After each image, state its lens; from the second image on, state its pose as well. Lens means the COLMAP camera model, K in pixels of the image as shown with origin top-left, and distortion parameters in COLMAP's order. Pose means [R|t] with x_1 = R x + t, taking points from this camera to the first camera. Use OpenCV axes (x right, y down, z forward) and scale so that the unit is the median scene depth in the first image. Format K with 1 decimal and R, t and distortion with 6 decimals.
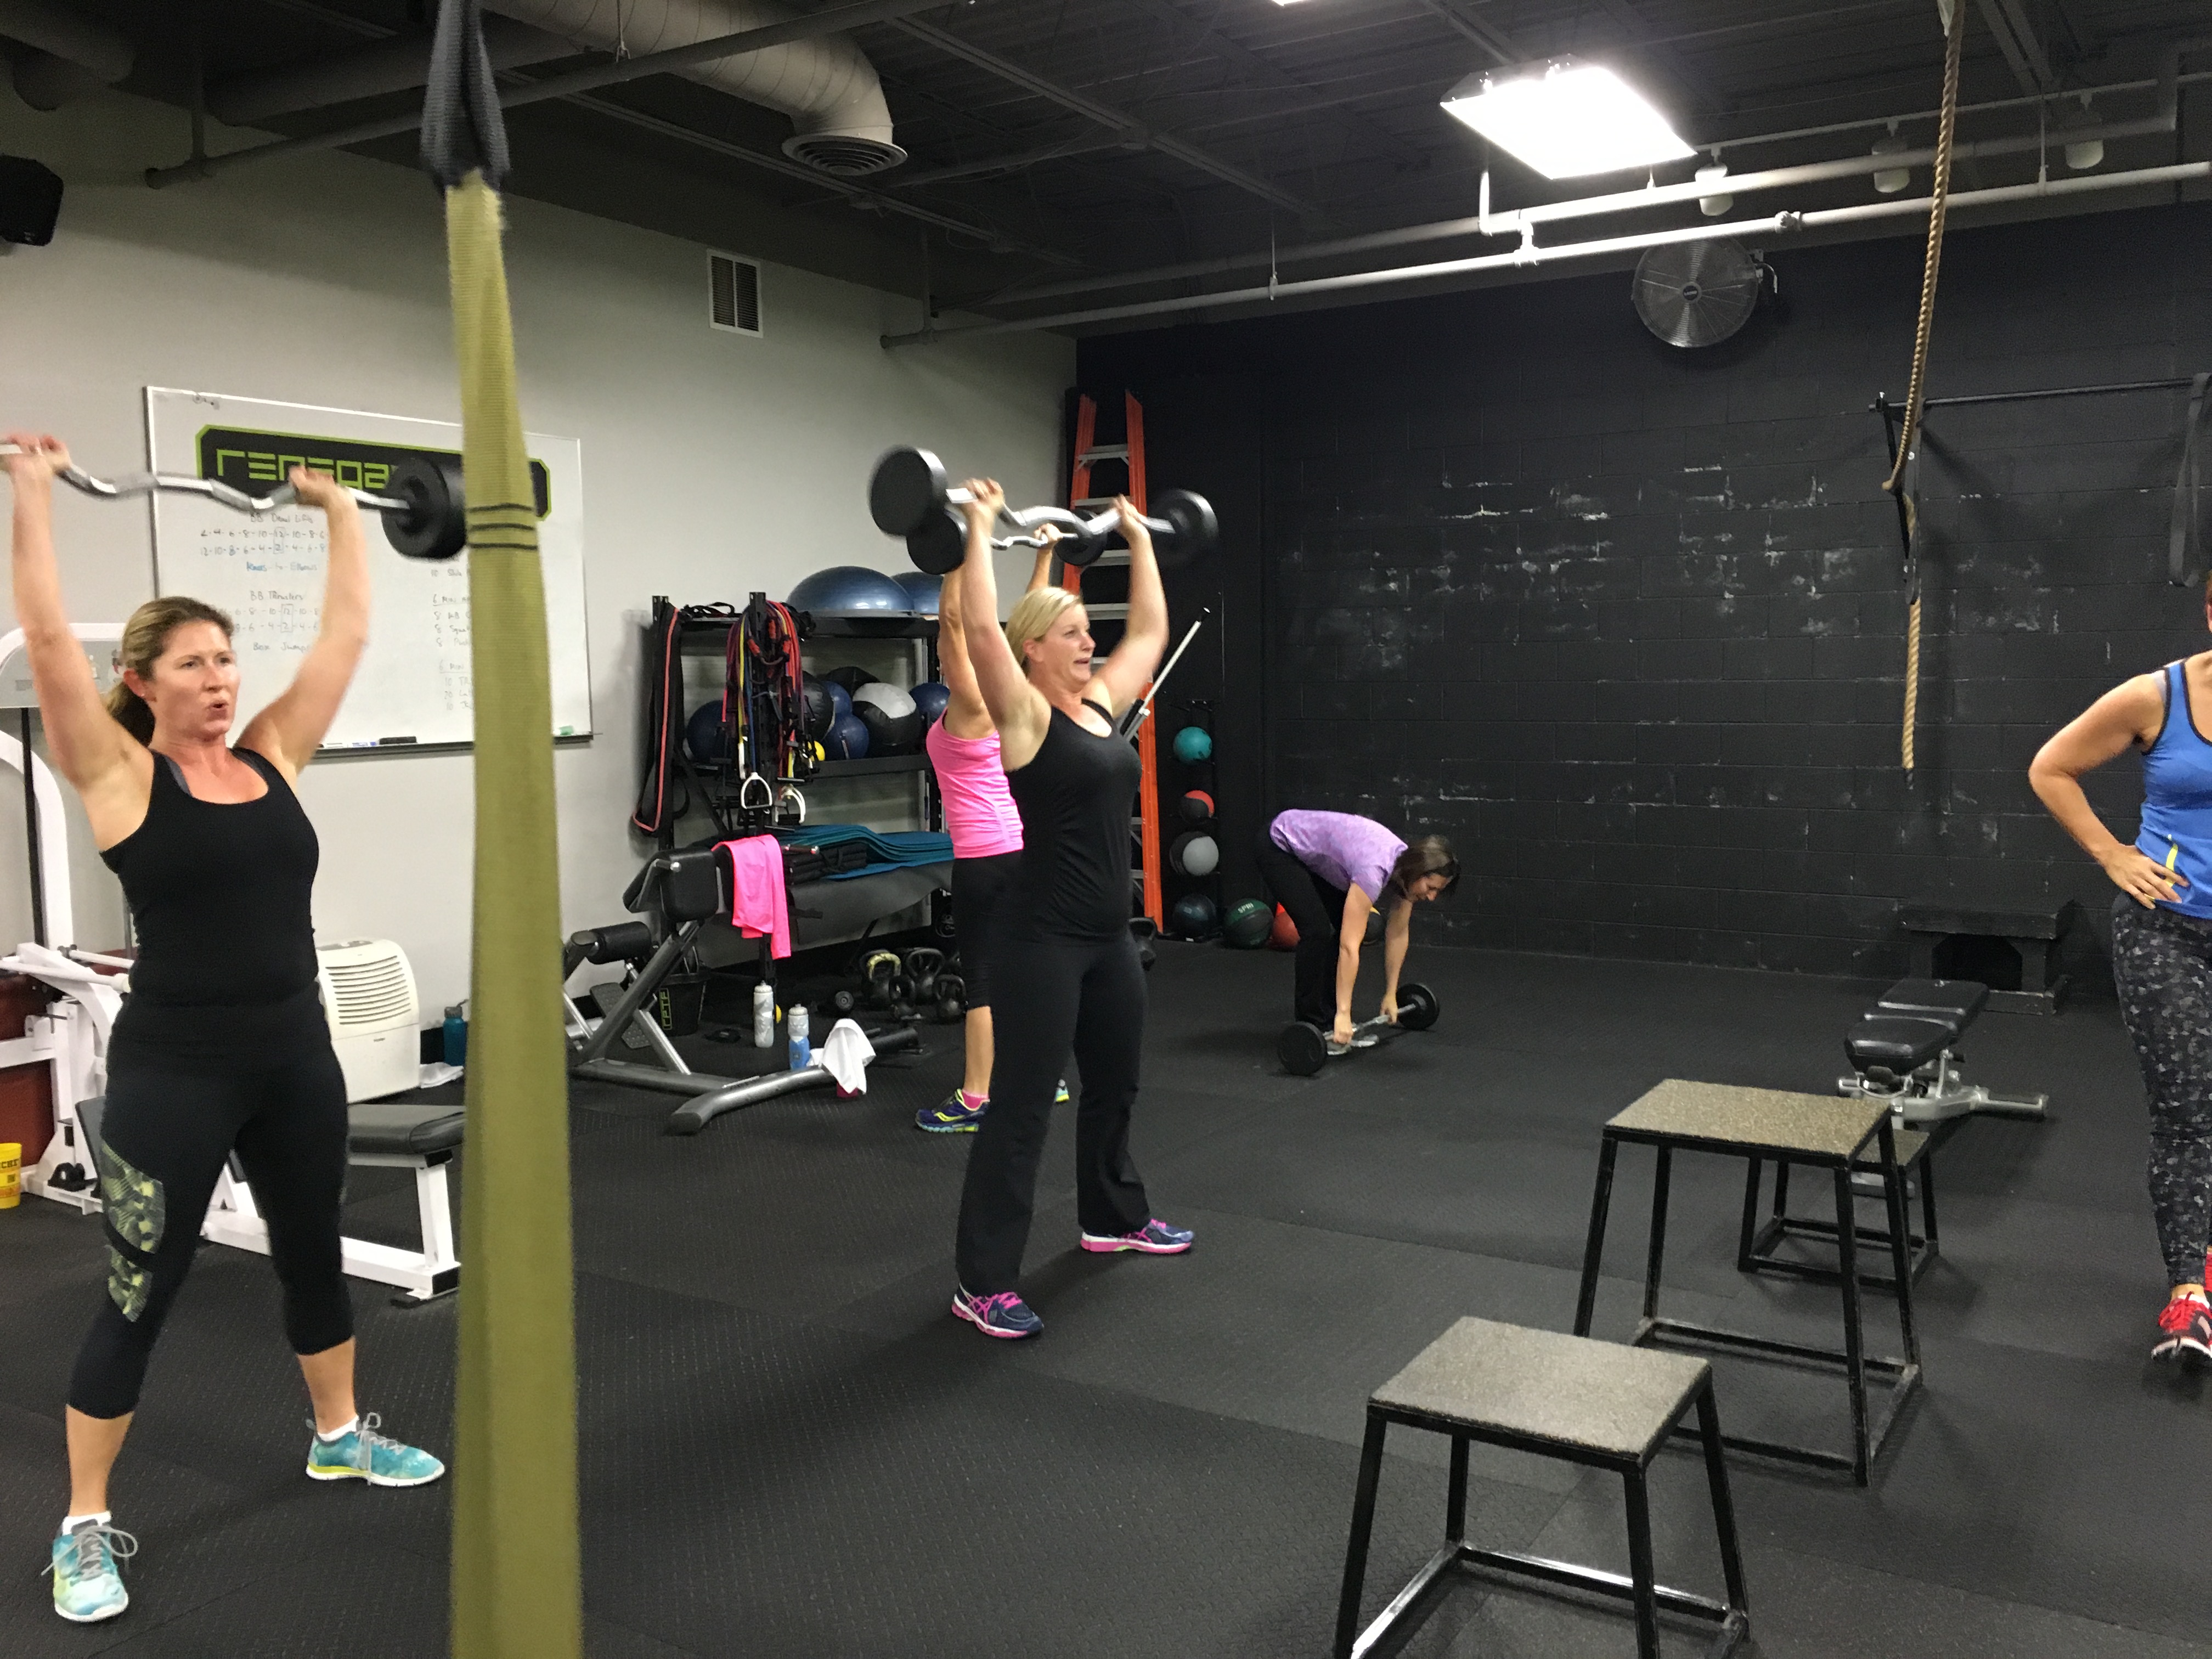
lens RADIAL K [[1885.3, 0, 1100.0], [0, 1885.3, 827.4], [0, 0, 1]] dist [0.063456, -0.064576]
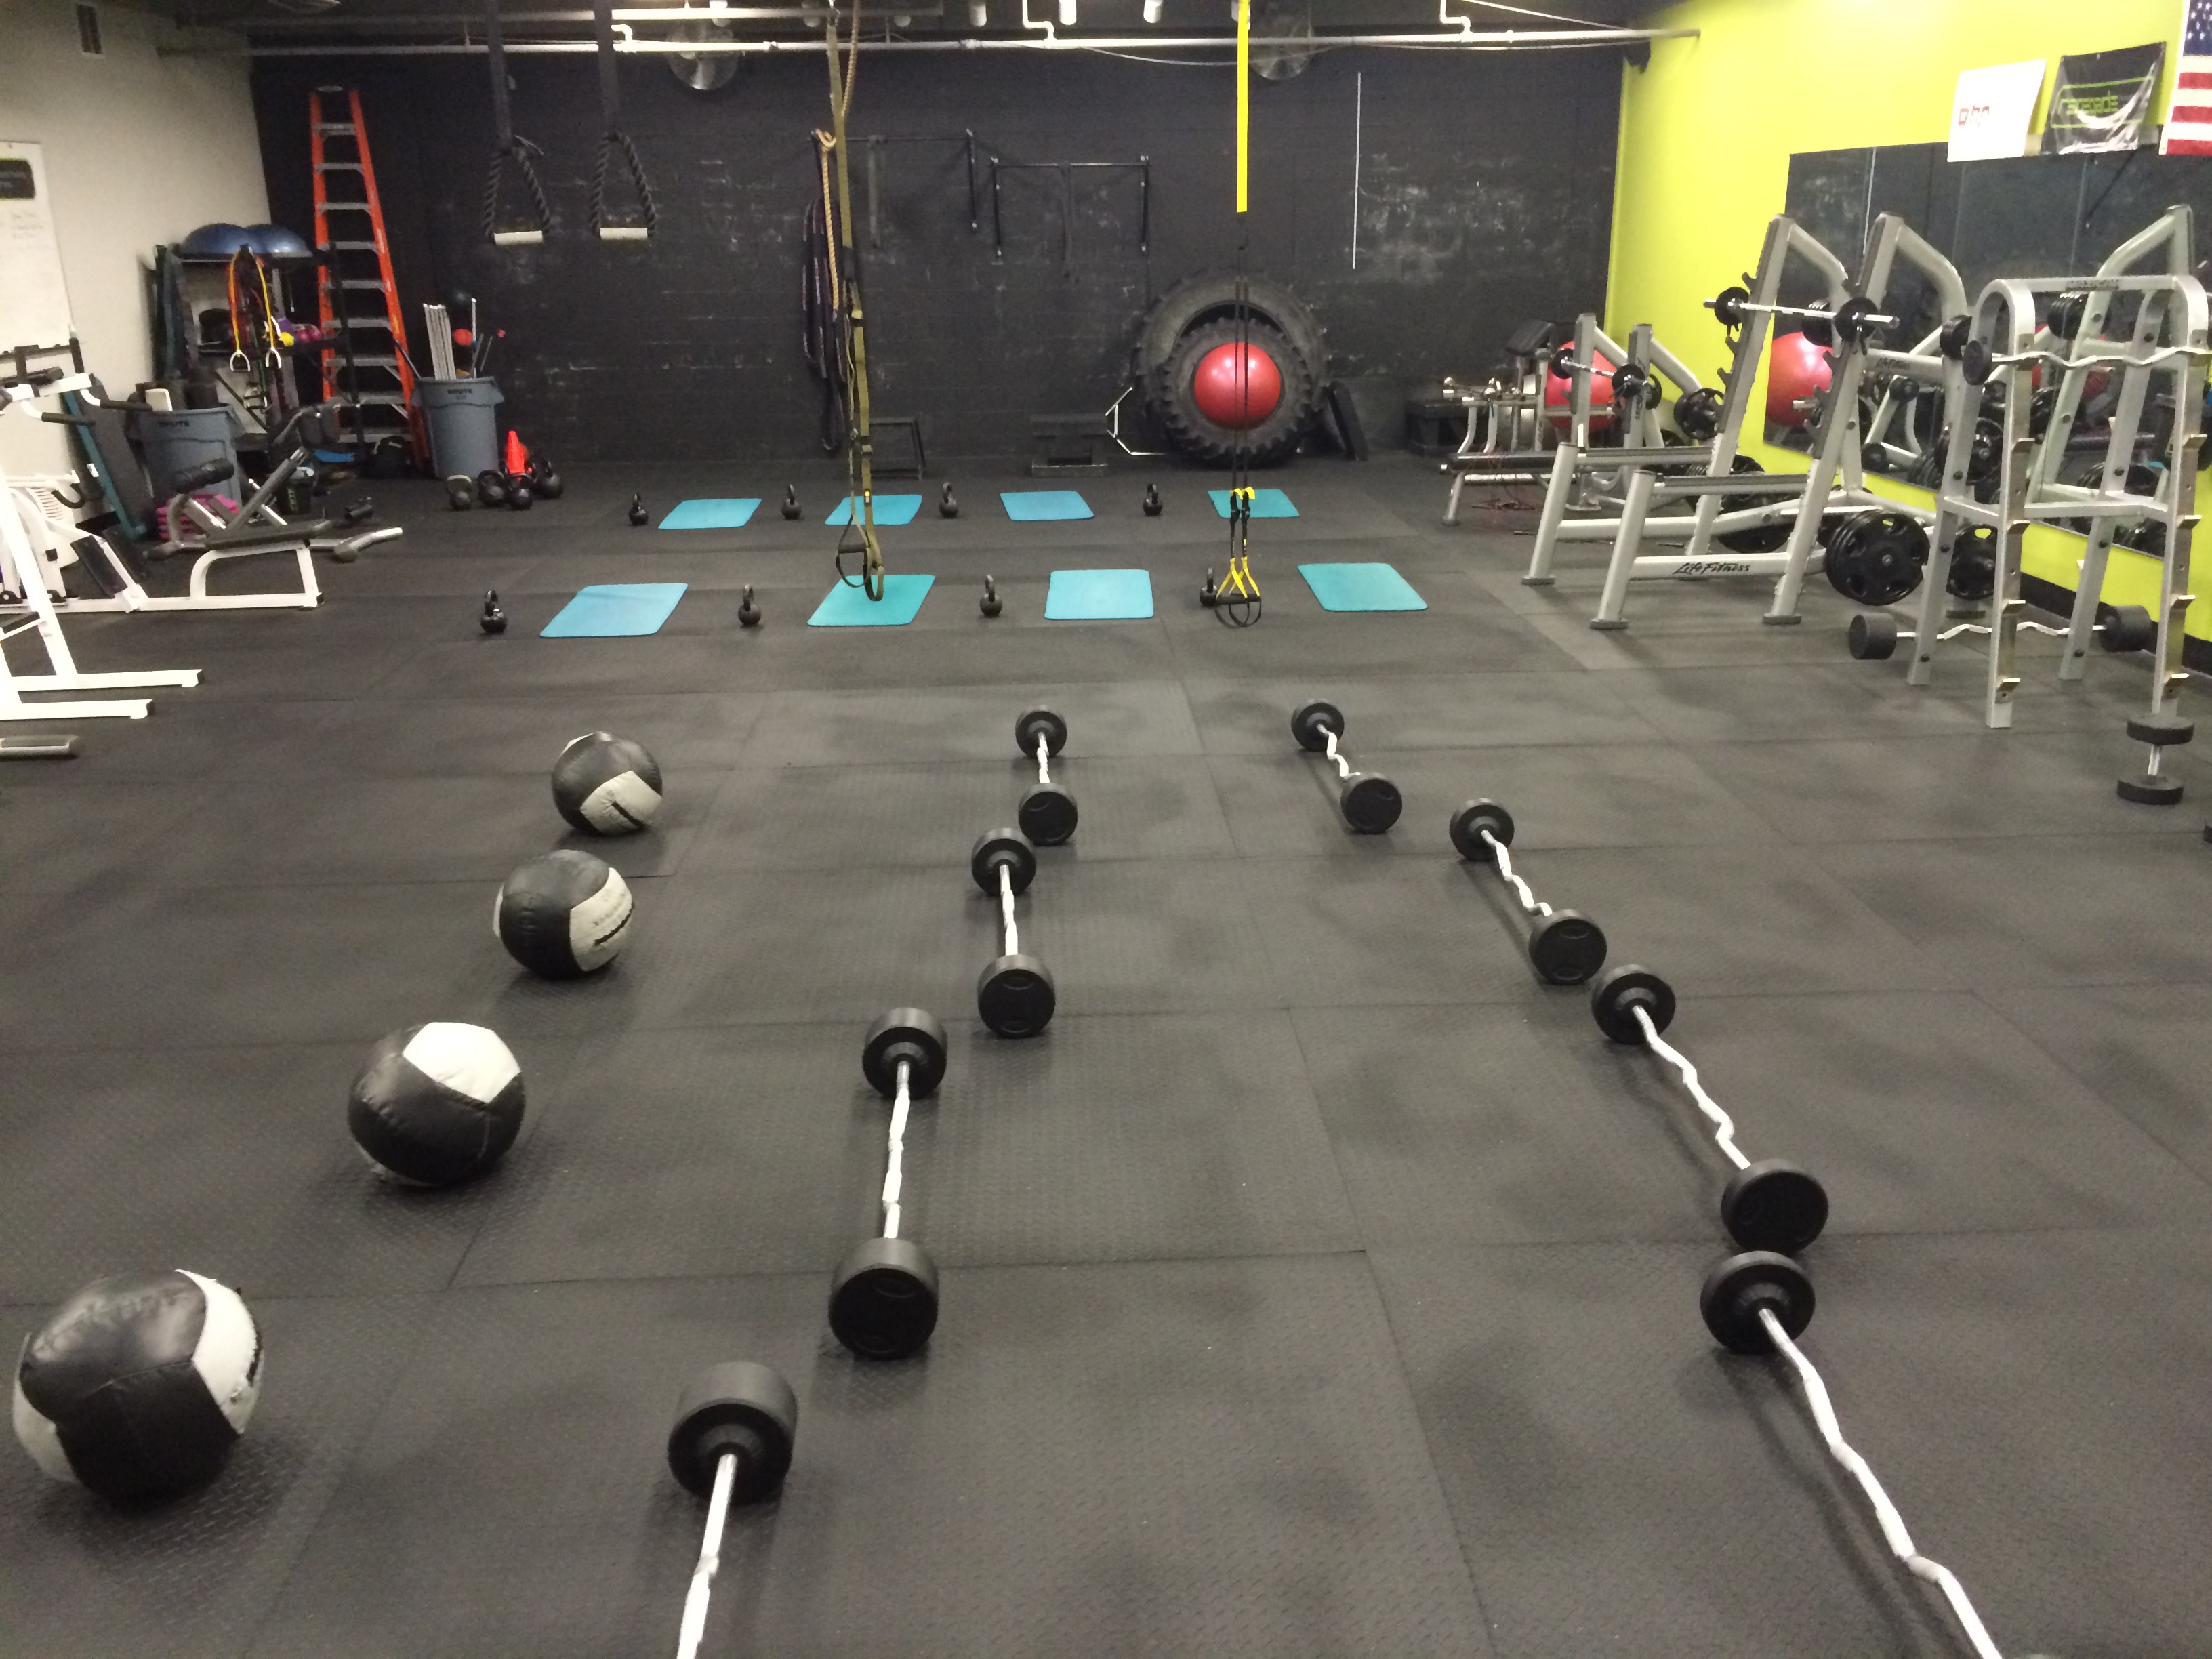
lens RADIAL K [[1848.4, 0, 1106.2], [0, 1848.4, 835.2], [0, 0, 1]] dist [0.005640, -0.004082]
pose [[0.826162, -0.174524, 0.535721, -0.383074], [0.048598, 0.969347, 0.240843, 0.013979], [-0.561333, -0.172940, 0.809319, -0.642306]]
